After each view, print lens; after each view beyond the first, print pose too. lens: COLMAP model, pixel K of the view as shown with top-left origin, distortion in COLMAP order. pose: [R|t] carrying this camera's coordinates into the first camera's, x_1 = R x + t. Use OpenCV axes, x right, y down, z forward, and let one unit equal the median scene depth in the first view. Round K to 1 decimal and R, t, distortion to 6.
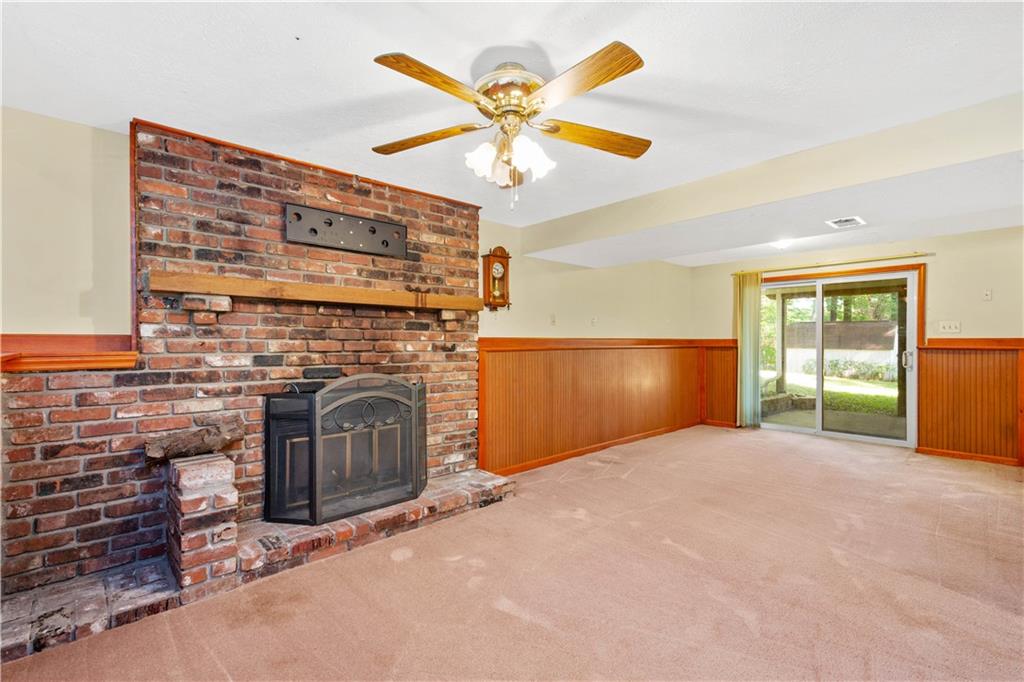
lens RADIAL K [[446.7, 0, 507.3], [0, 446.7, 339.6], [0, 0, 1]] dist [0.003884, 0.000242]
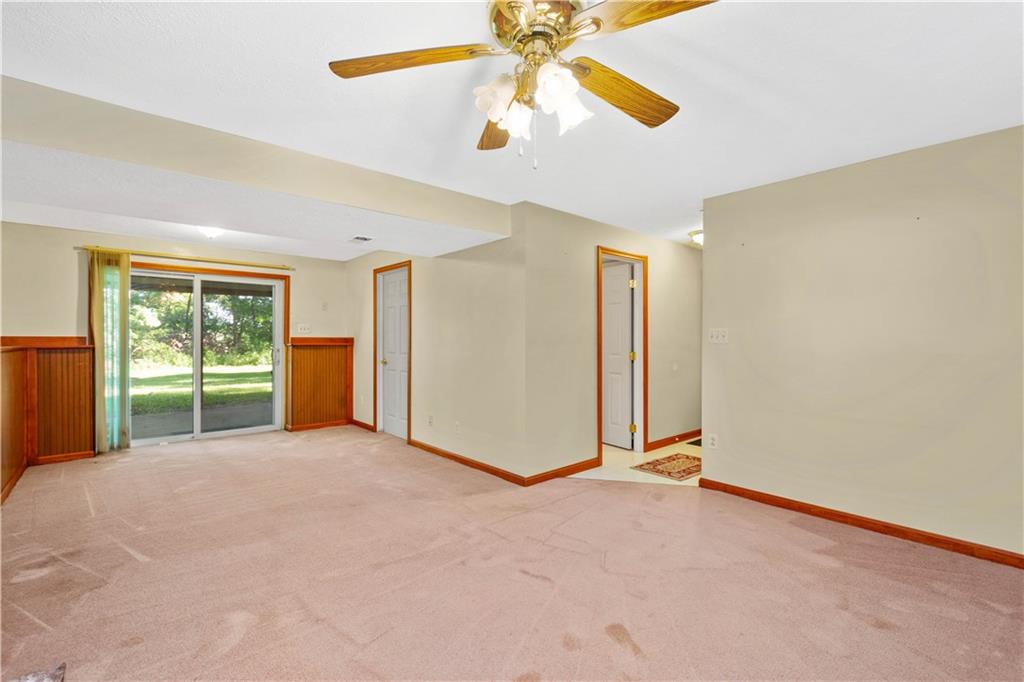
lens RADIAL K [[446.7, 0, 507.2], [0, 446.7, 343.4], [0, 0, 1]] dist [0.003884, 0.000242]
pose [[0.029450, -0.010182, 0.999514, -0.261401], [-0.004389, 0.999937, 0.010315, -0.001470], [-0.999557, -0.004691, 0.029403, 0.359358]]
